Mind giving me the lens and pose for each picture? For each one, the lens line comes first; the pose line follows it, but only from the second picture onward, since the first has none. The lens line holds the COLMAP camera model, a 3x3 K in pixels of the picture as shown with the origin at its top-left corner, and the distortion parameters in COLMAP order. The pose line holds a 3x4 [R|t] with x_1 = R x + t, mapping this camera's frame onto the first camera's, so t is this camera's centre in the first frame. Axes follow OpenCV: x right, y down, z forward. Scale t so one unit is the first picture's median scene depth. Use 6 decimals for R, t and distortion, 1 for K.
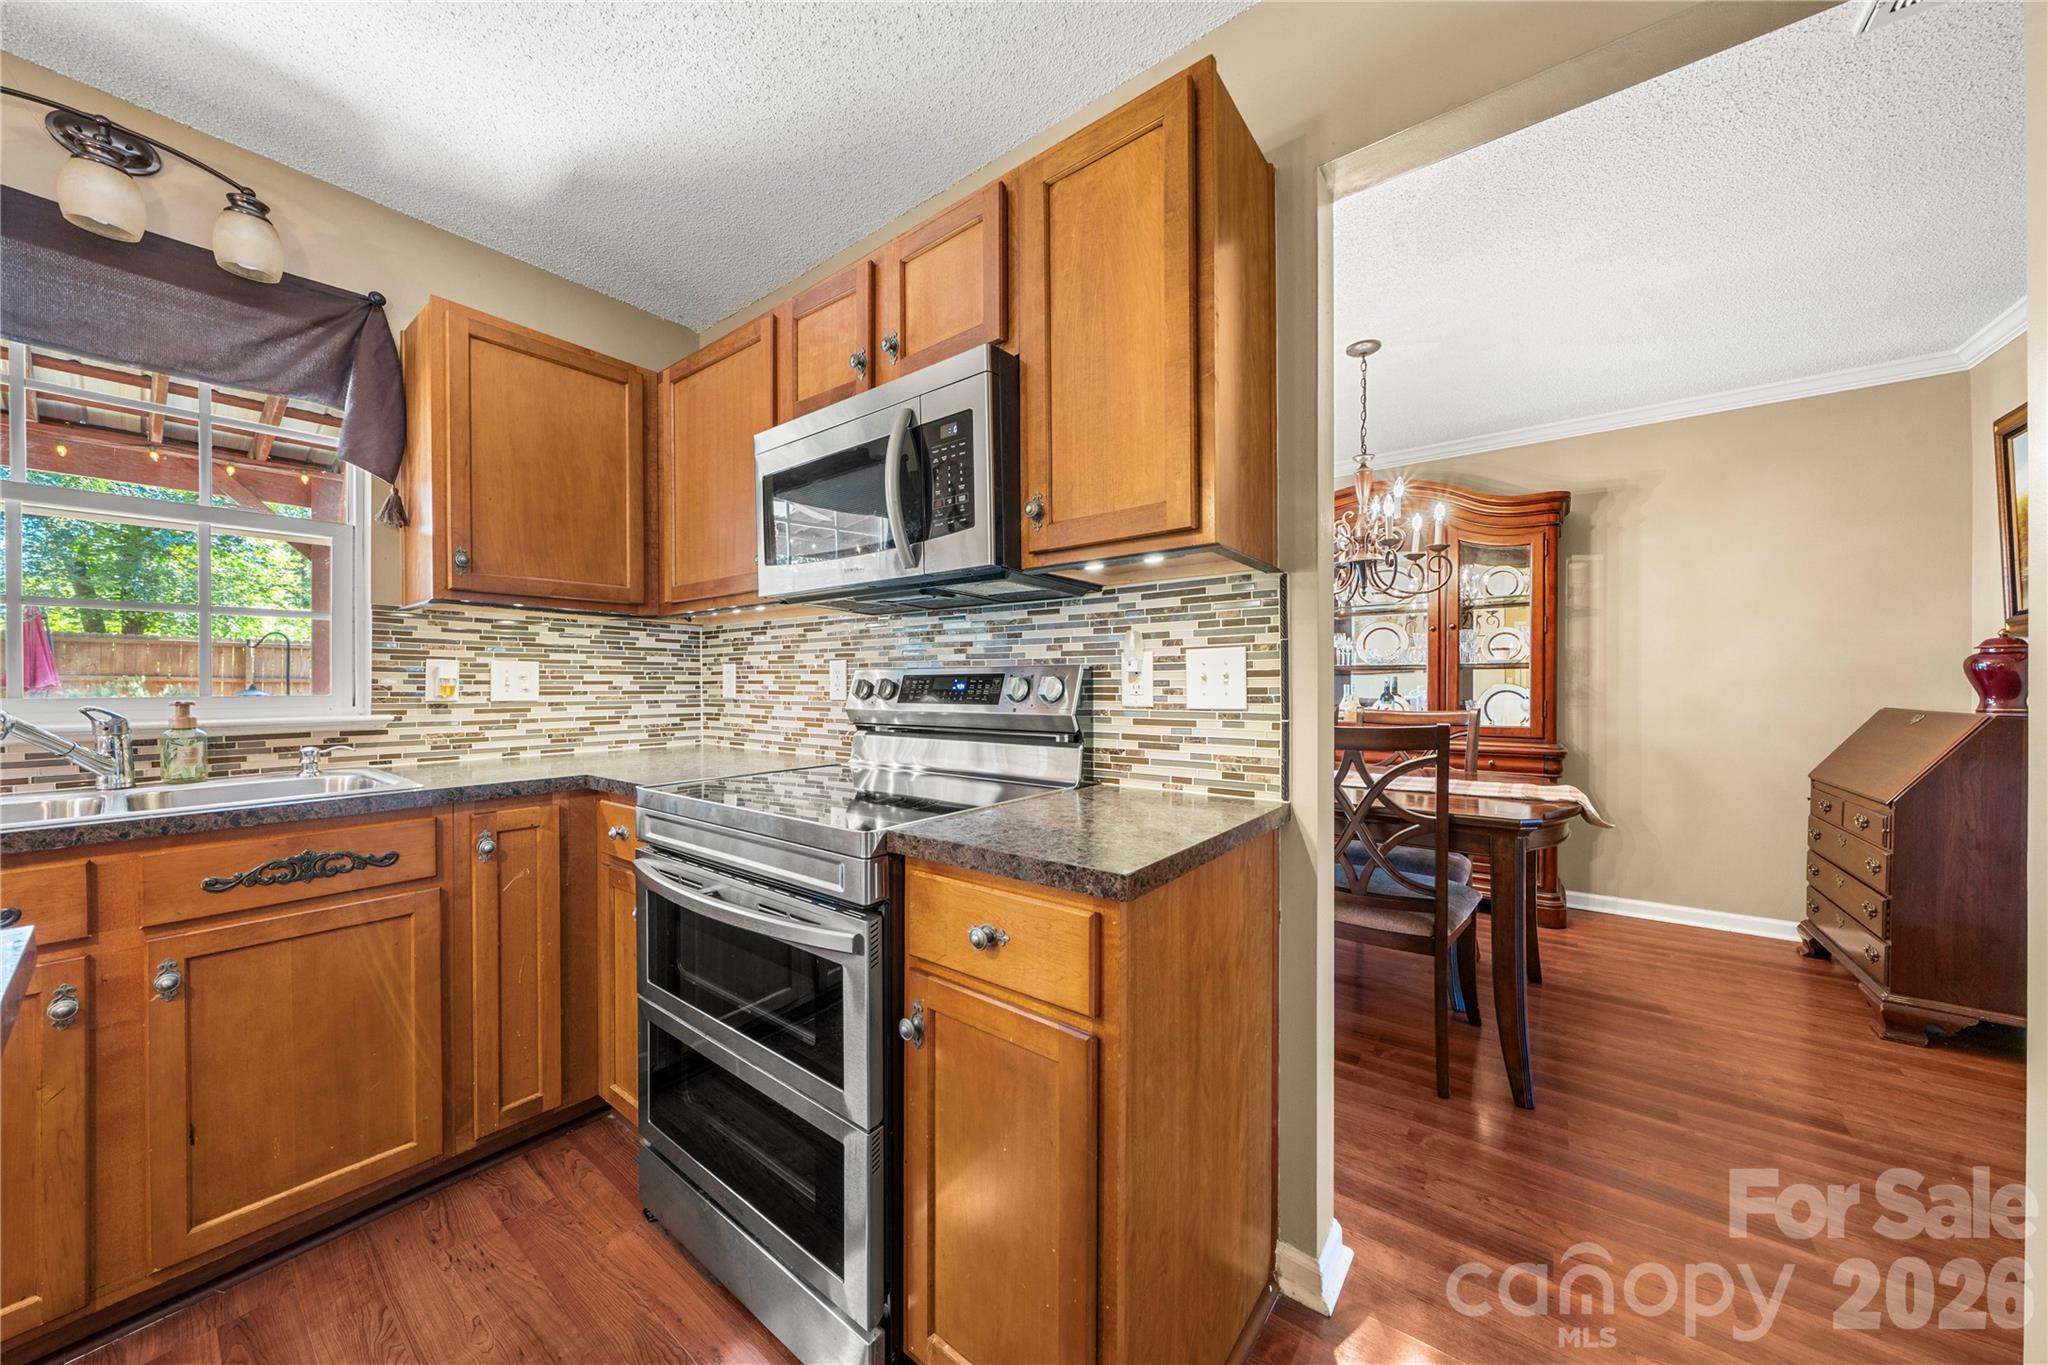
lens RADIAL K [[690.6, 0, 1017.4], [0, 690.6, 688.2], [0, 0, 1]] dist [-0.004975, -0.000154]
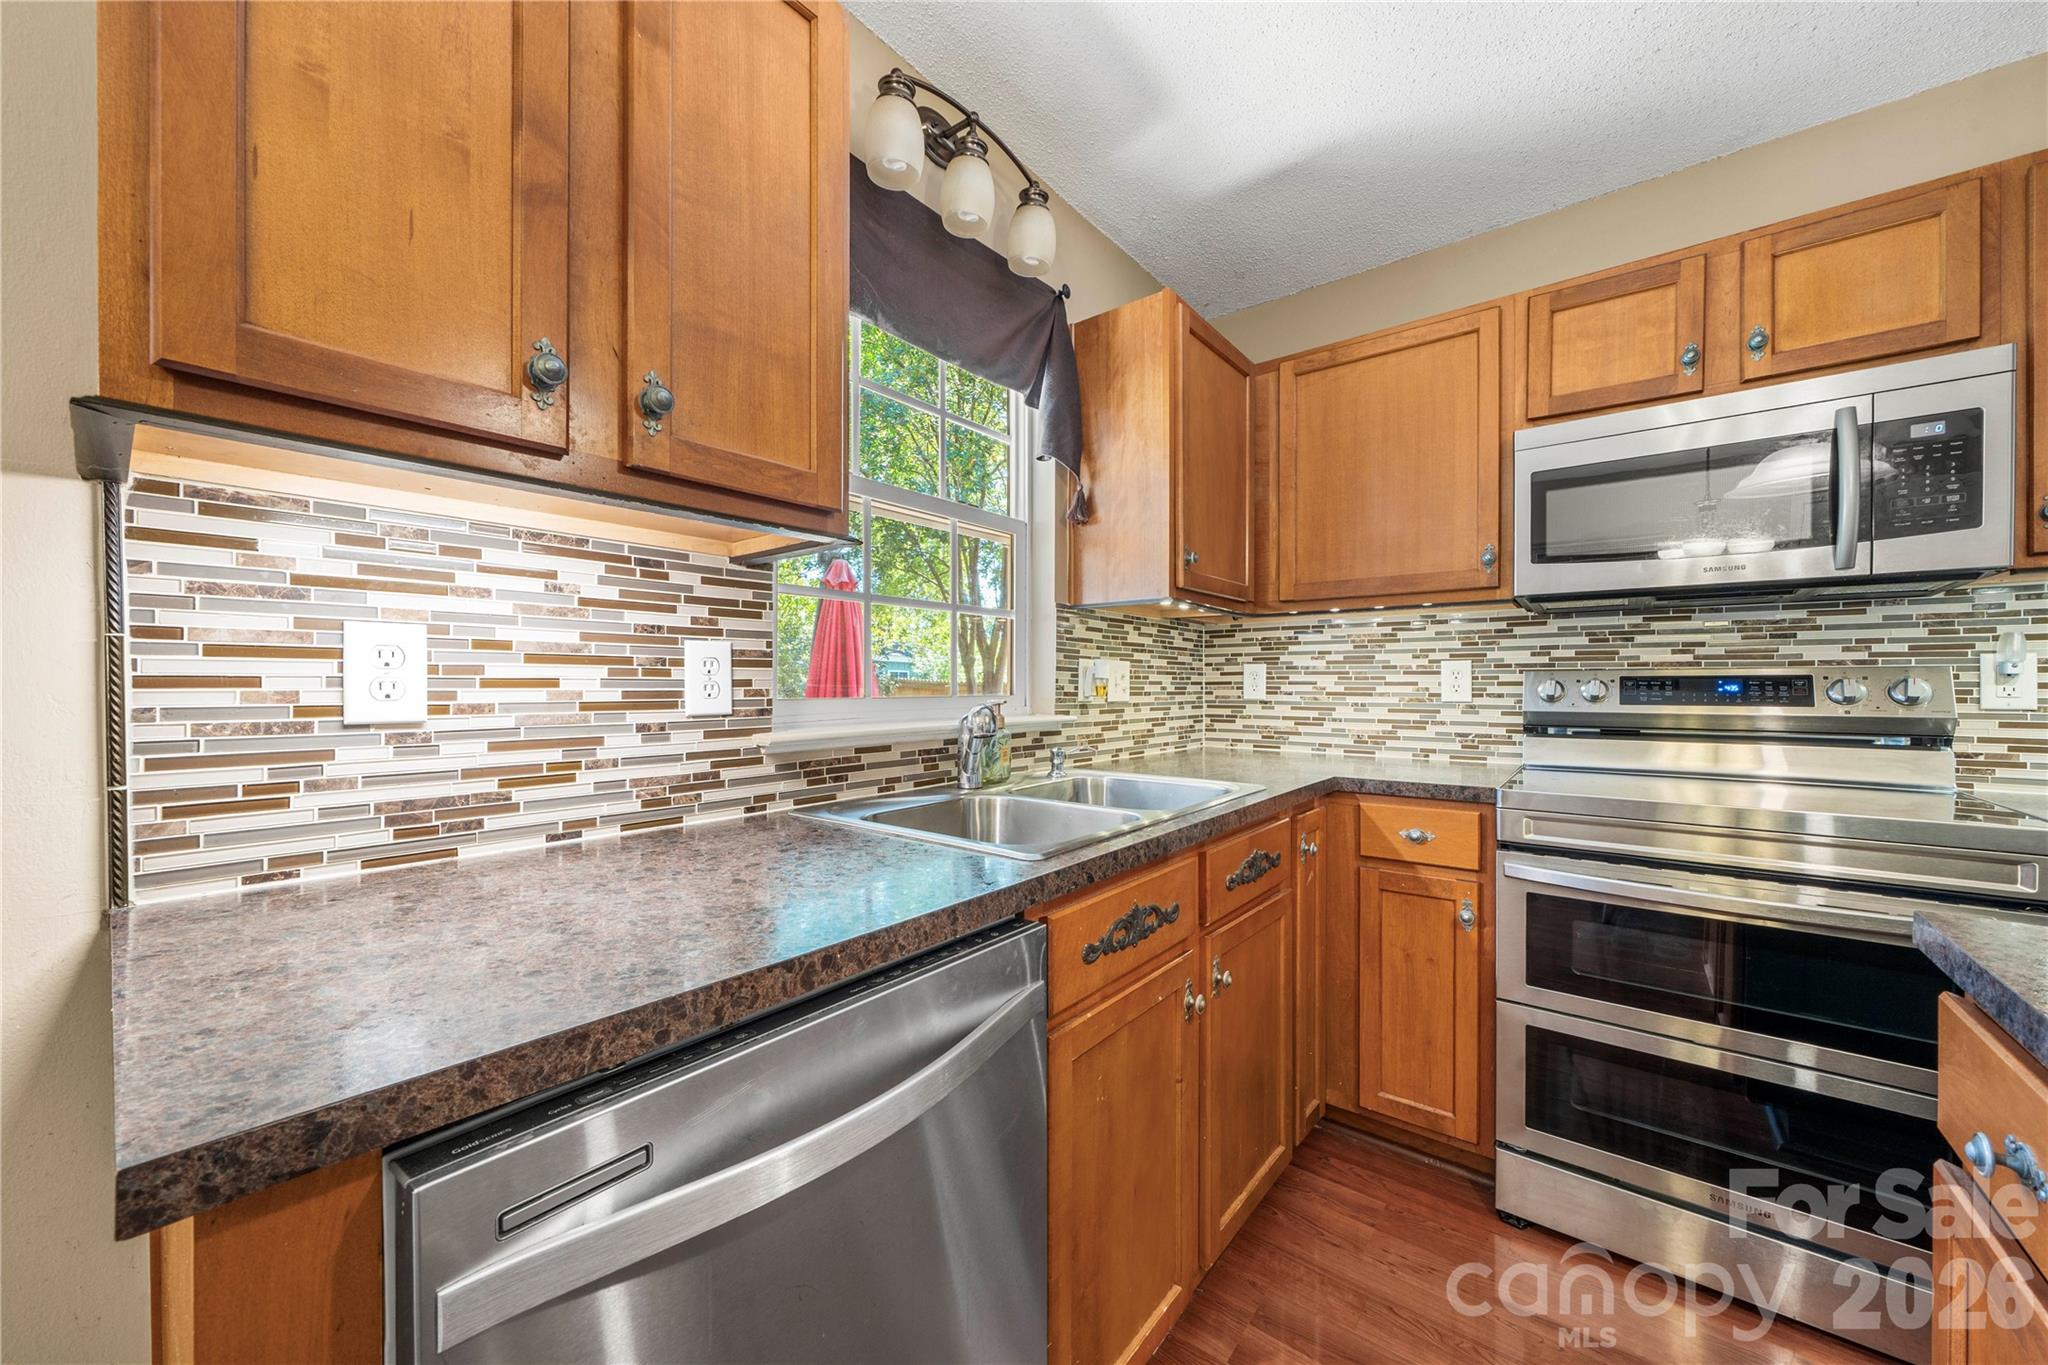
lens RADIAL K [[743.3, 0, 1026.7], [0, 743.3, 688.3], [0, 0, 1]] dist [-0.002864, -0.000235]
pose [[0.999725, 0.003290, -0.023225, -1.055313], [-0.003341, 0.999992, -0.002182, 0.003396], [0.023218, 0.002259, 0.999728, -0.069191]]
